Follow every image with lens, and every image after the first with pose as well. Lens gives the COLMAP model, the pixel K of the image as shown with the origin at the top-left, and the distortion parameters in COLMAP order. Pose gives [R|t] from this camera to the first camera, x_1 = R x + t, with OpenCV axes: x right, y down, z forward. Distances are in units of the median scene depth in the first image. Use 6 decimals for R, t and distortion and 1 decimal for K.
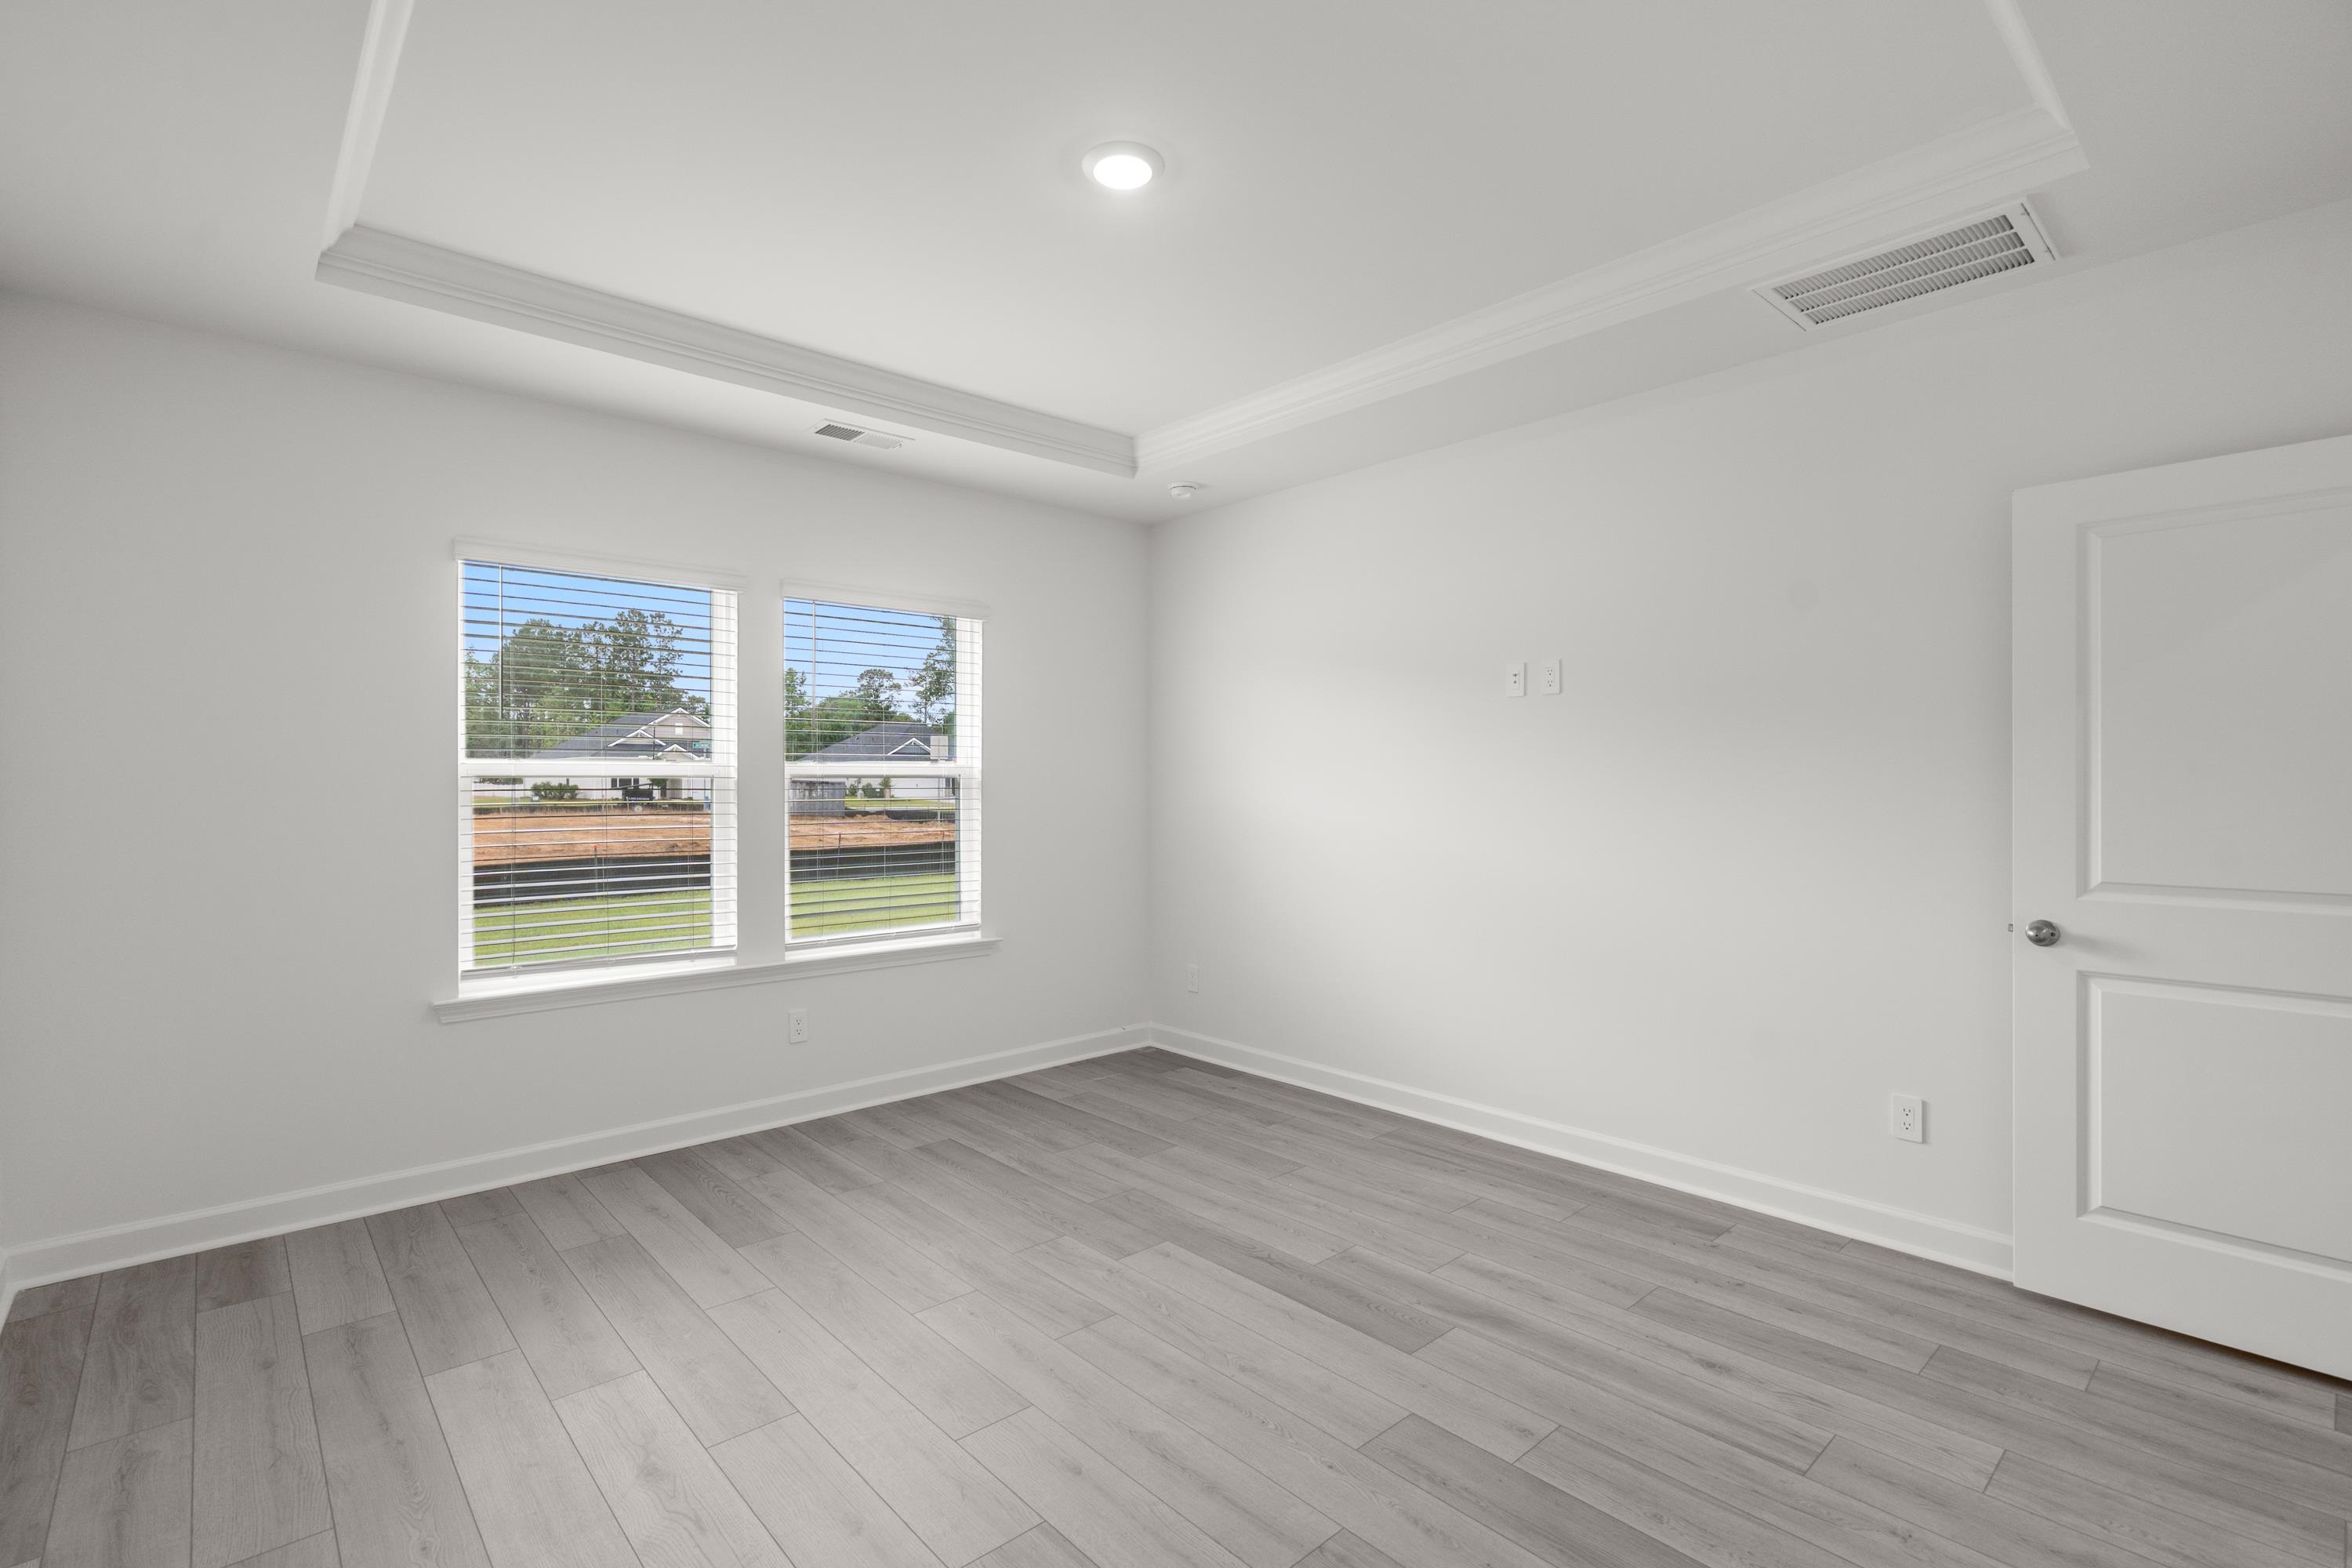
lens RADIAL K [[1085.6, 0, 1163.9], [0, 1085.6, 804.3], [0, 0, 1]] dist [-0.002351, -0.000142]
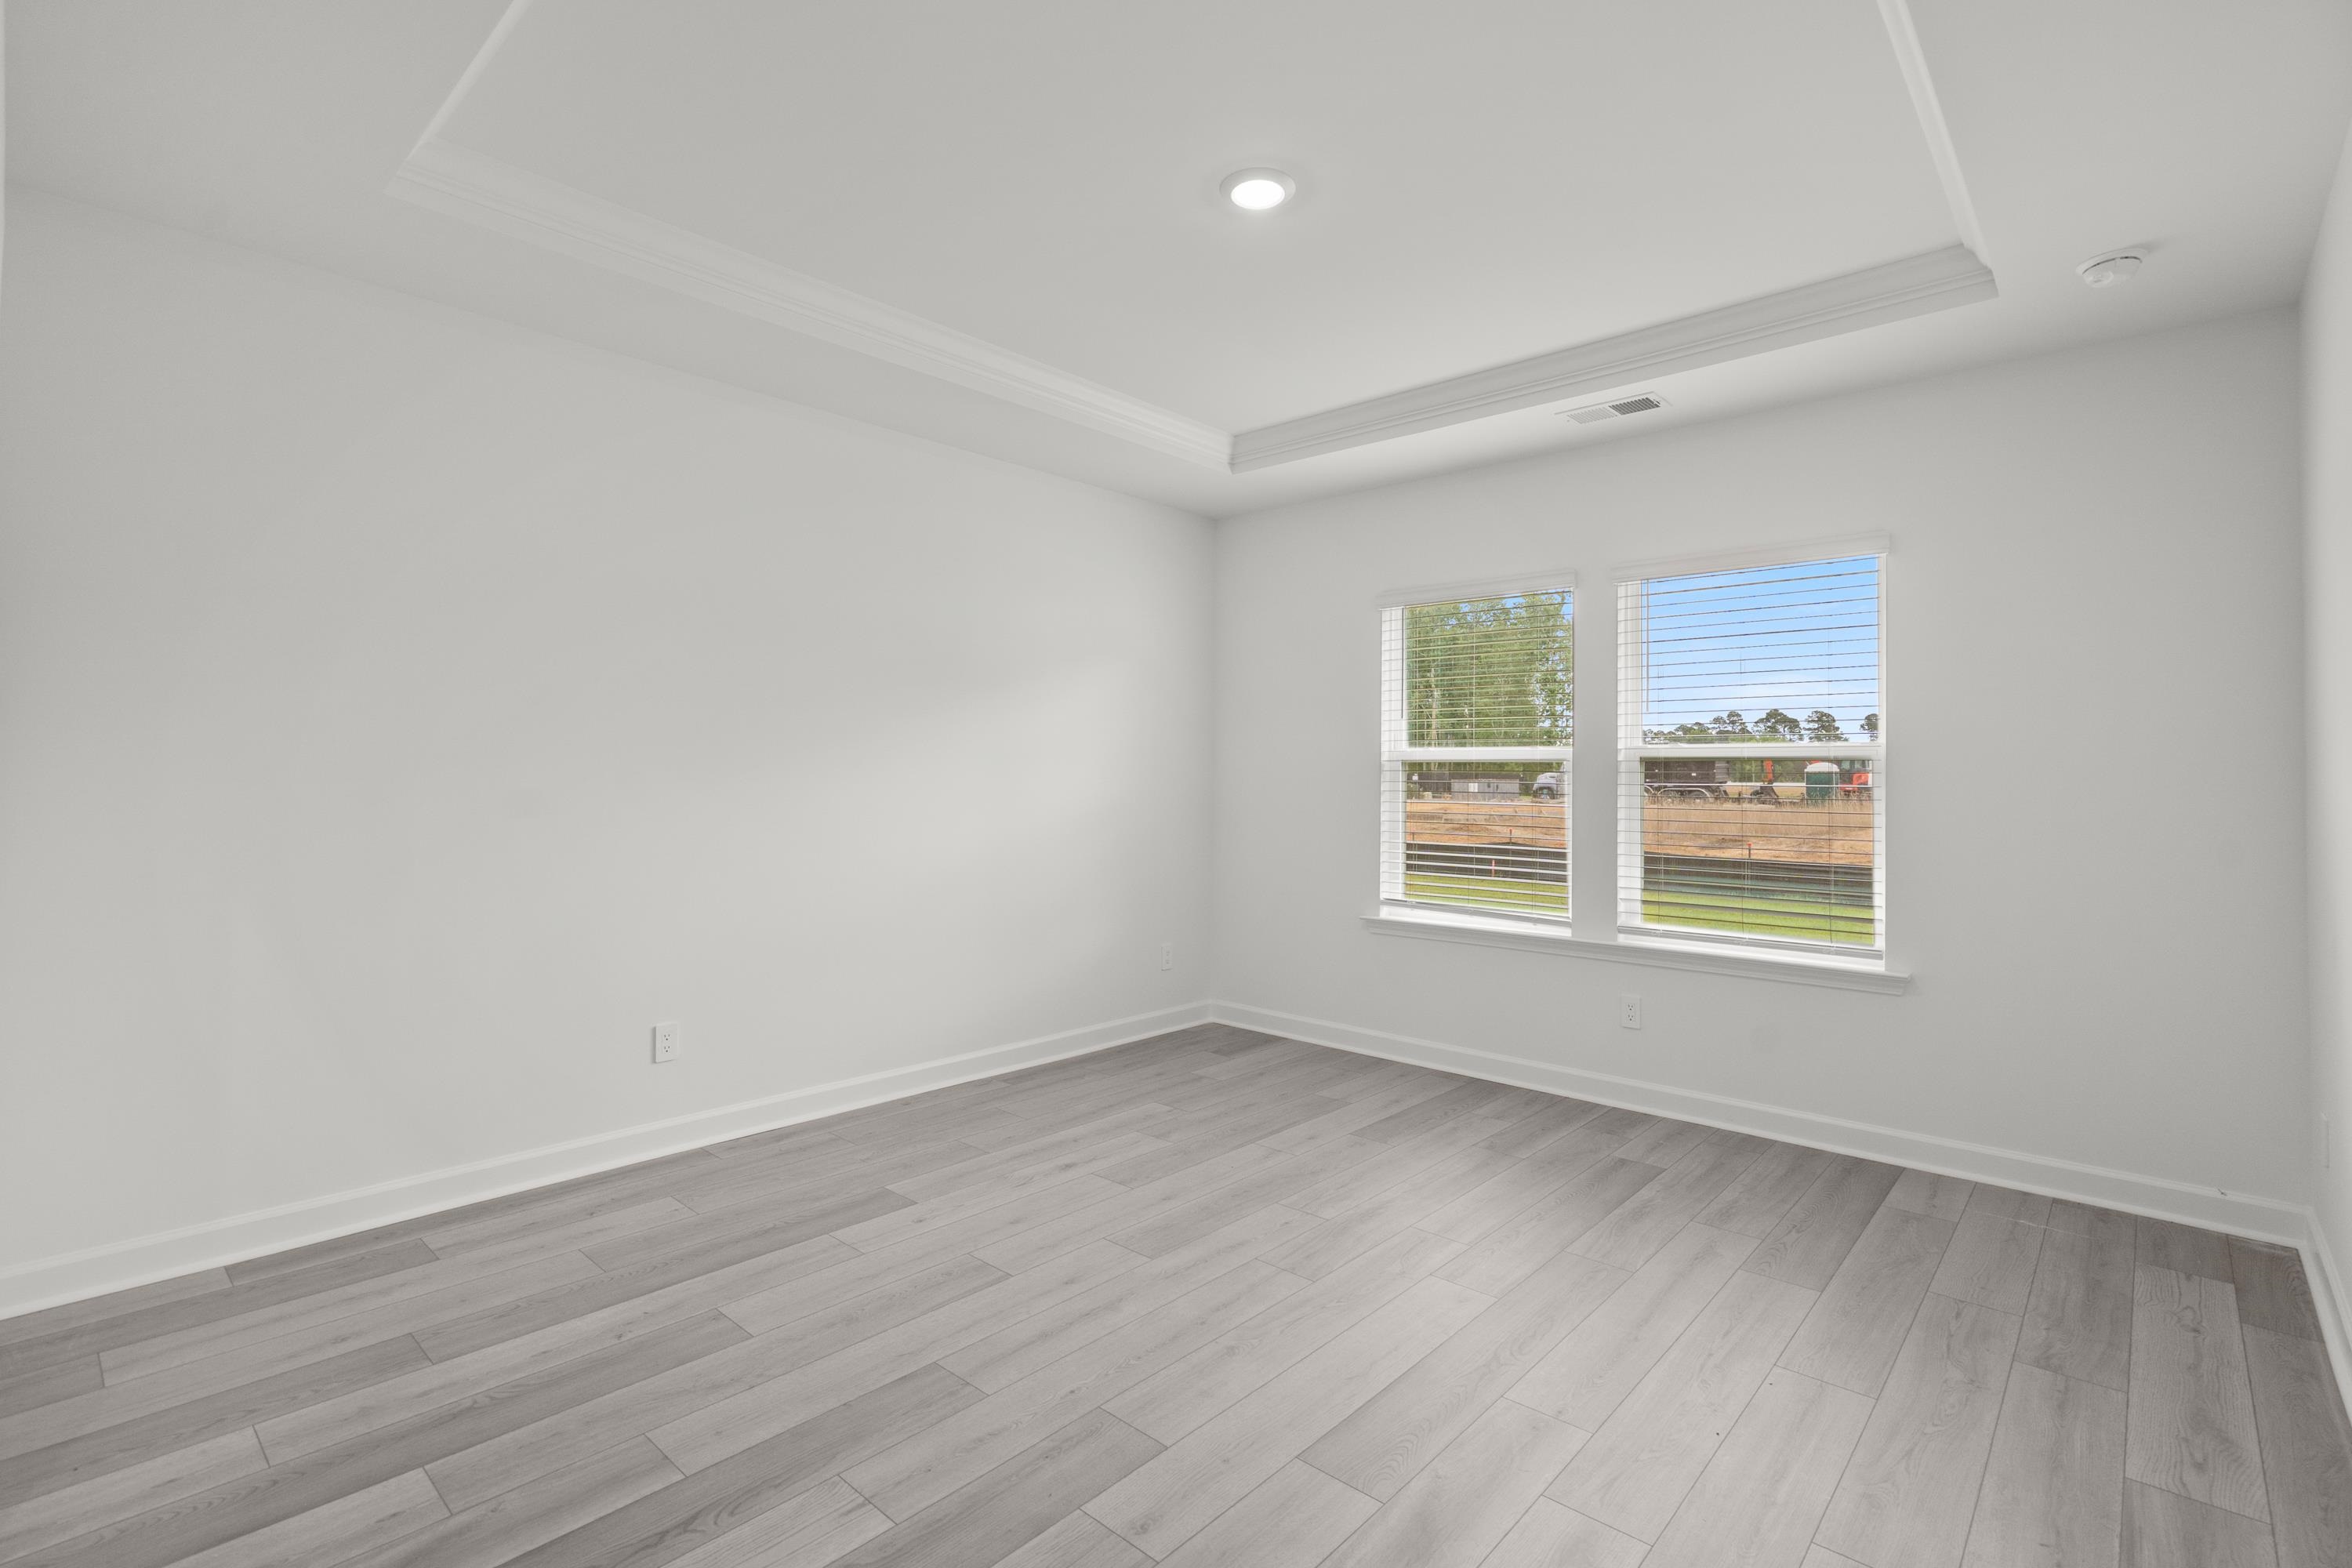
lens RADIAL K [[1078.9, 0, 1169.1], [0, 1078.9, 766.1], [0, 0, 1]] dist [0.001221, 0.000091]
pose [[0.096347, -0.007682, -0.995318, 0.736296], [-0.028621, 0.999535, -0.010485, 0.003786], [0.994936, 0.029497, 0.096082, 0.587743]]
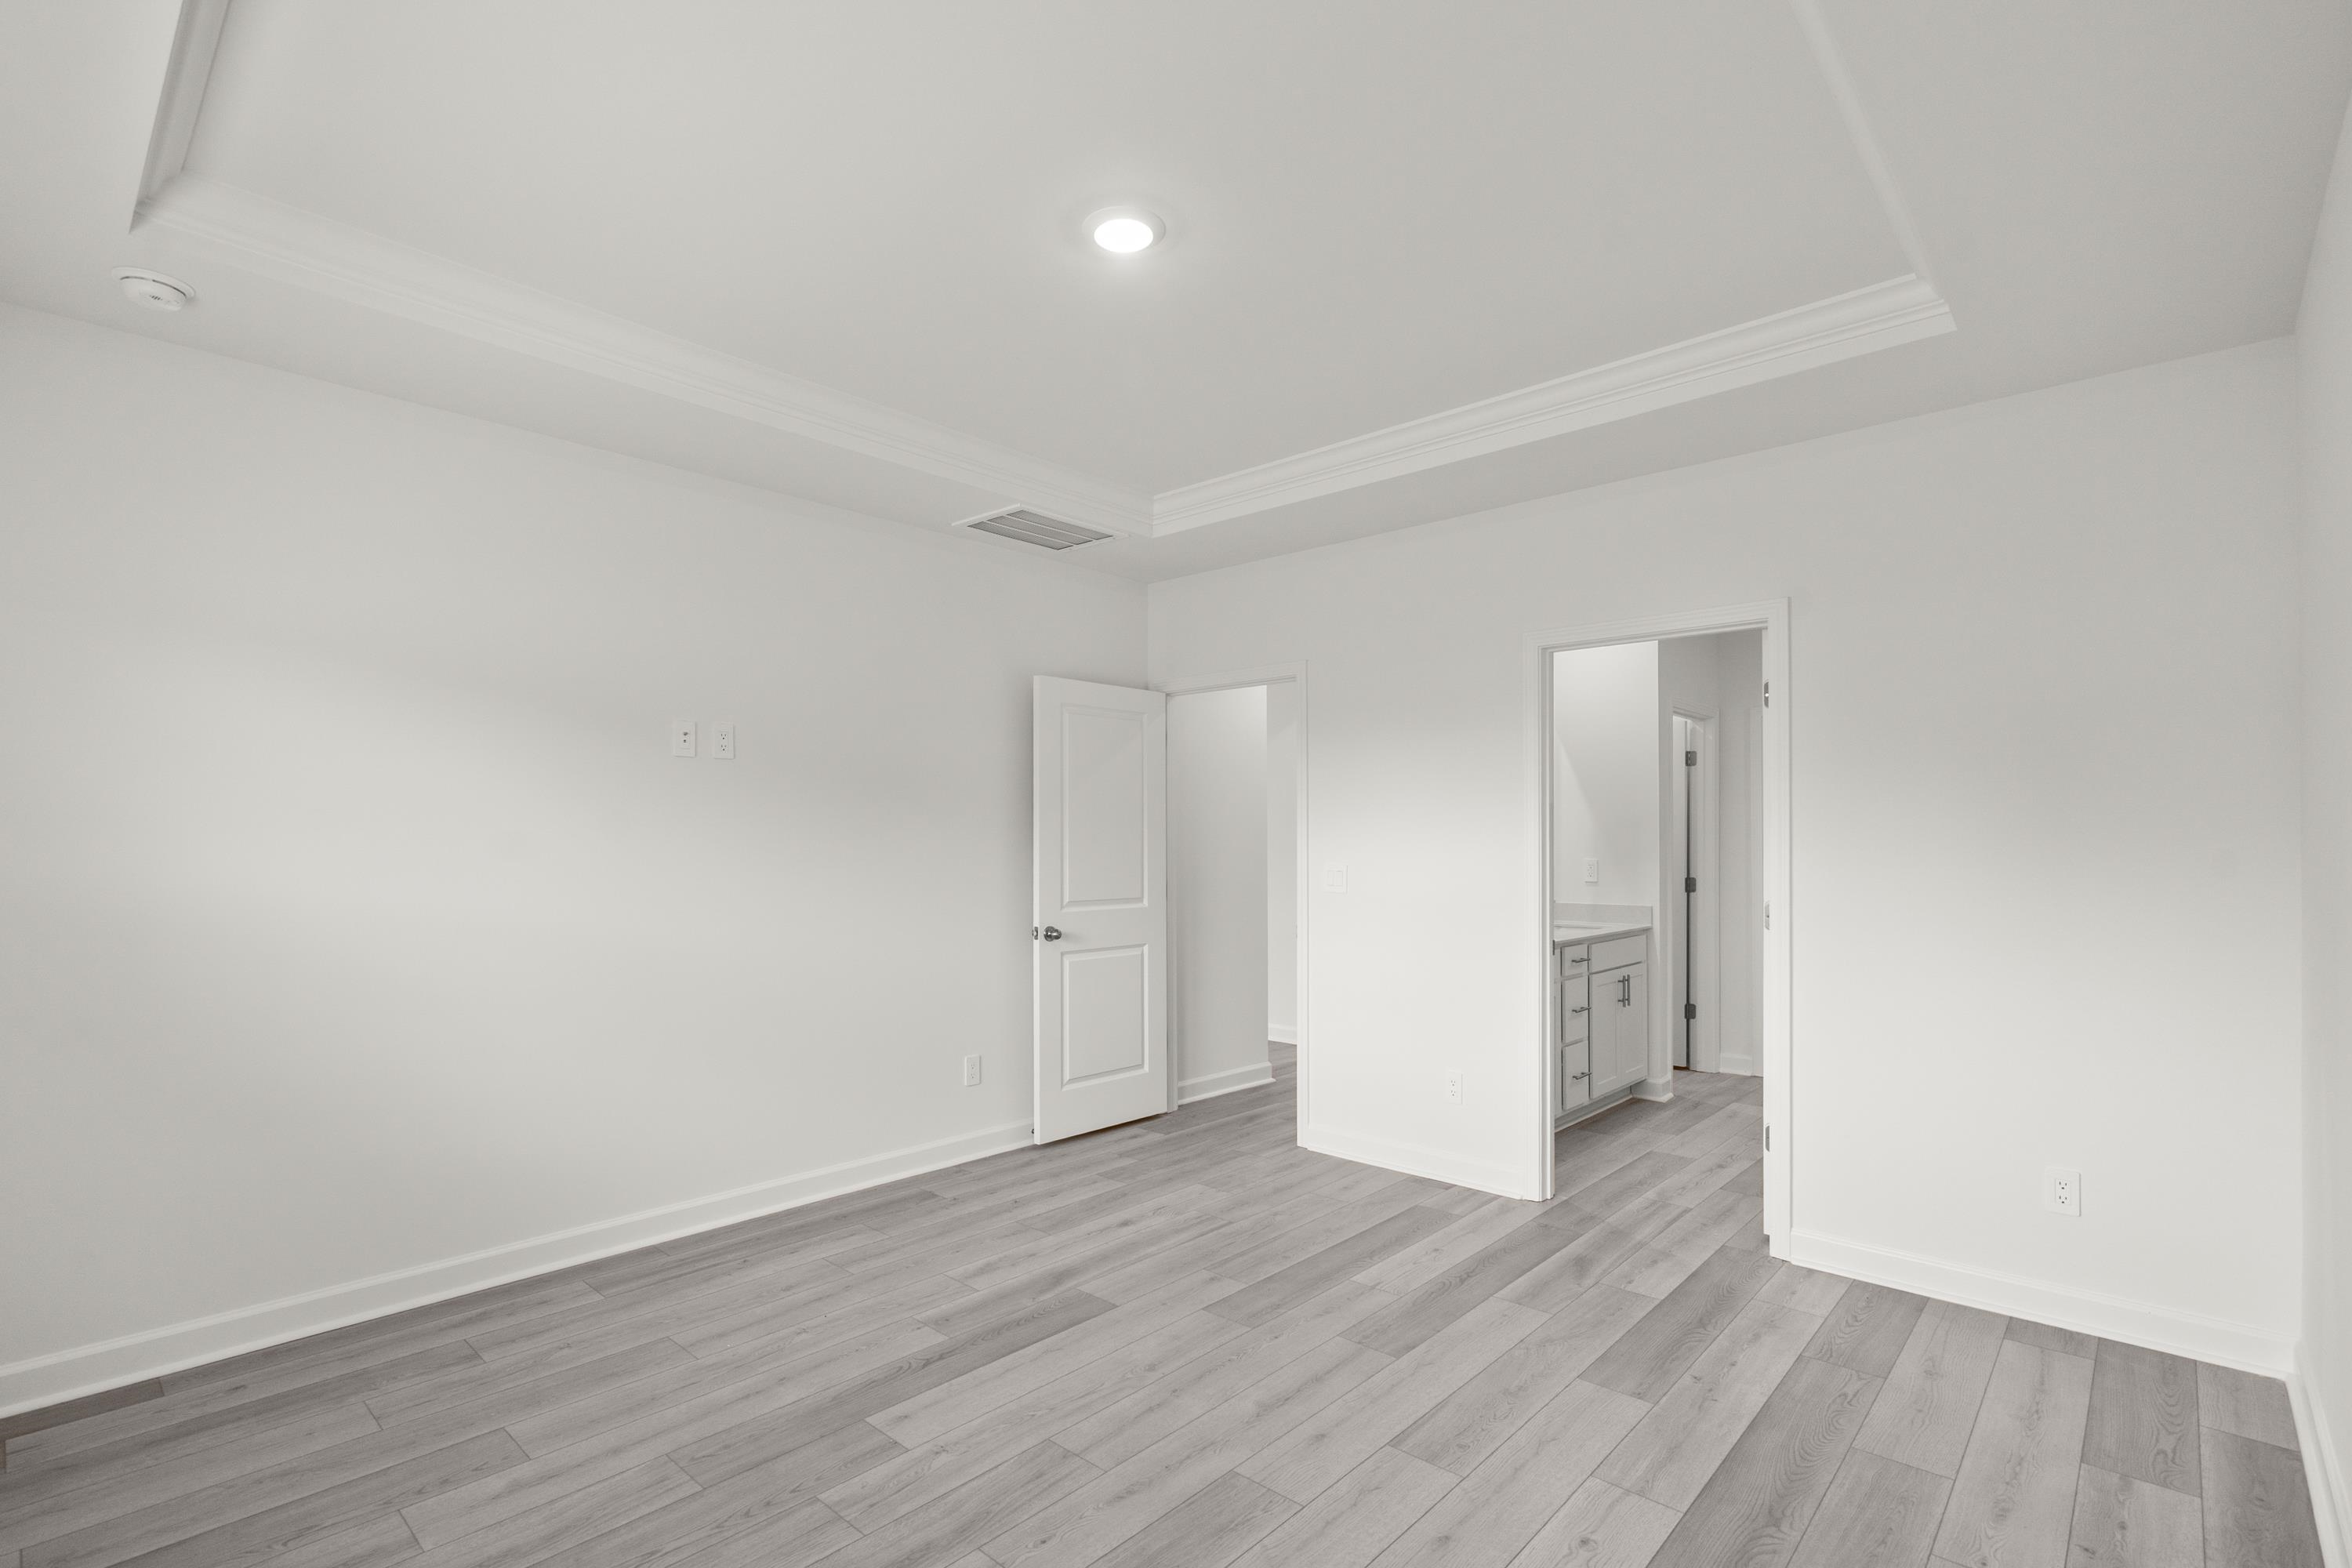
lens RADIAL K [[1090.4, 0, 1181.2], [0, 1090.4, 844.8], [0, 0, 1]] dist [-0.002339, -0.000348]
pose [[-0.107388, -0.001581, 0.994216, -0.744958], [0.018362, 0.999825, 0.003573, -0.020679], [-0.994048, 0.018639, -0.107340, 0.760883]]
